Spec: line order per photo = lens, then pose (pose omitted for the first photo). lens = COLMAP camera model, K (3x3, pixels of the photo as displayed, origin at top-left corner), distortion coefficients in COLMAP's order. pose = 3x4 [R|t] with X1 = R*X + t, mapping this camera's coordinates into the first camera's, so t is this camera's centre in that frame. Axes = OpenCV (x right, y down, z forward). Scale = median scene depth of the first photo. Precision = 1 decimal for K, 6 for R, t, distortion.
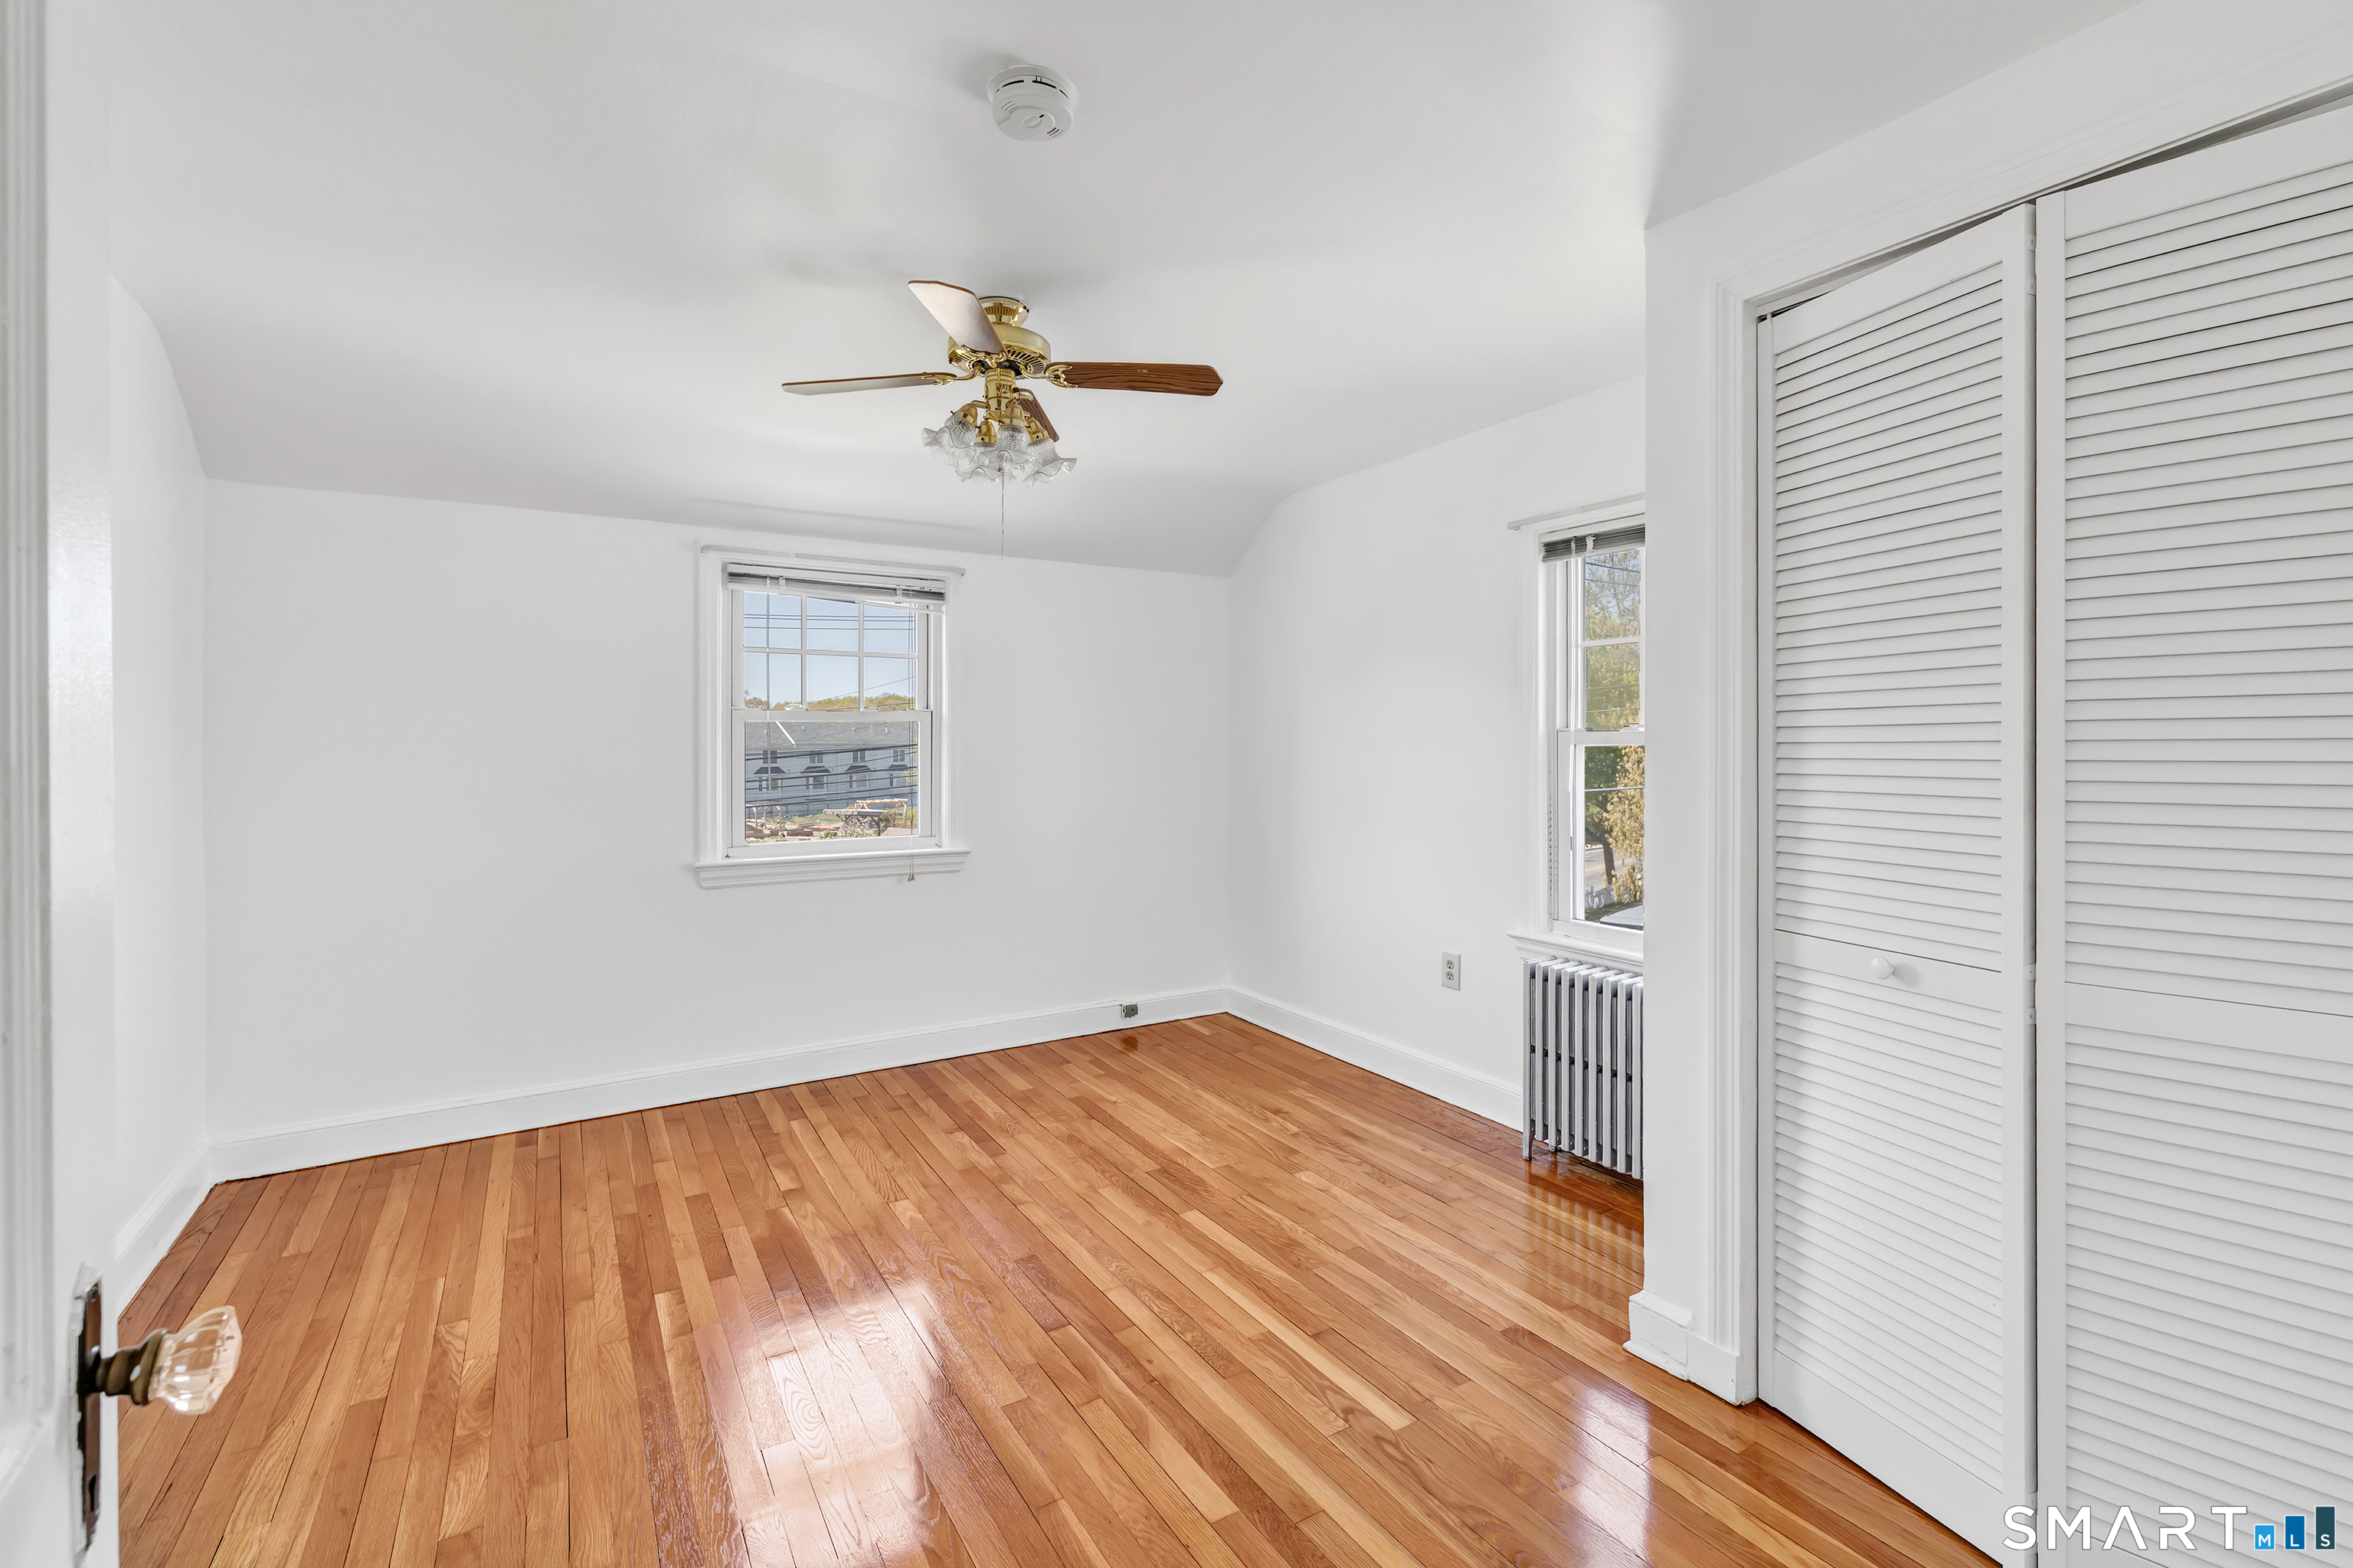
lens RADIAL K [[1044.0, 0, 1155.9], [0, 1044.0, 742.0], [0, 0, 1]] dist [-0.005076, -0.000871]
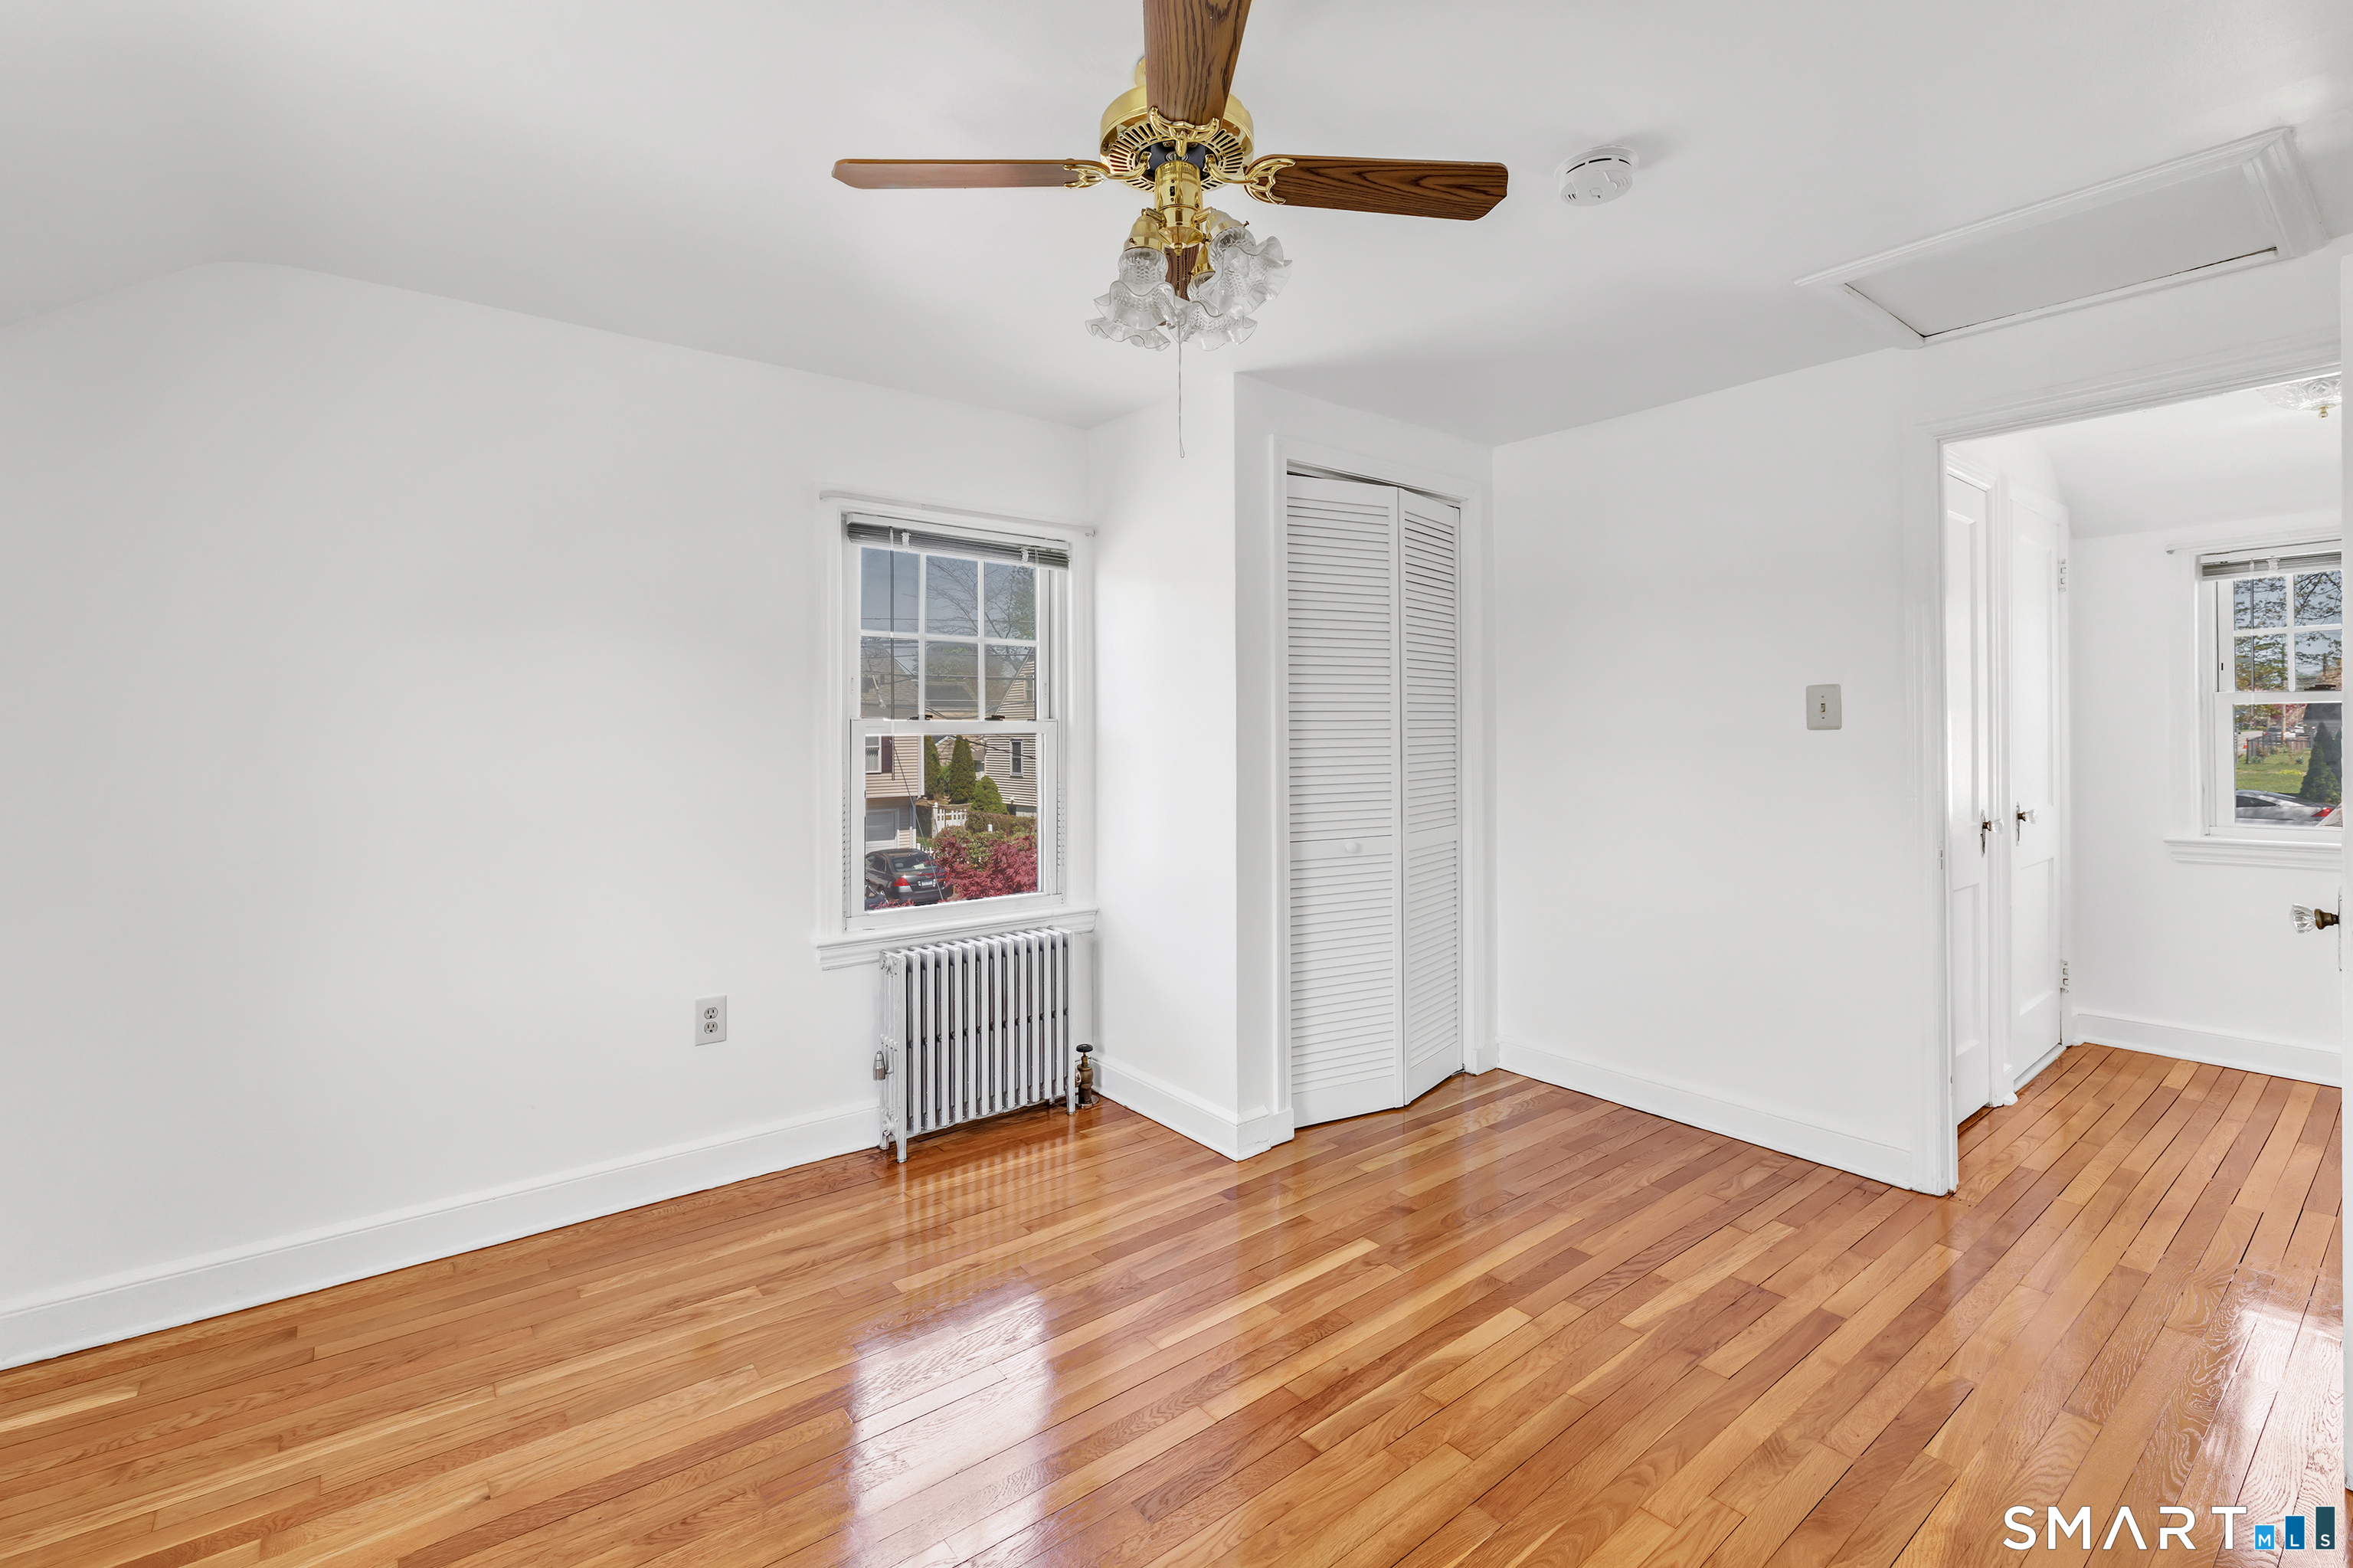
lens RADIAL K [[1044.0, 0, 1192.4], [0, 1044.0, 734.6], [0, 0, 1]] dist [-0.005076, -0.000871]
pose [[-0.152212, -0.002881, 0.988344, -0.882791], [0.002944, 0.999990, 0.003368, 0.000987], [-0.988344, 0.003422, -0.152202, 1.207721]]
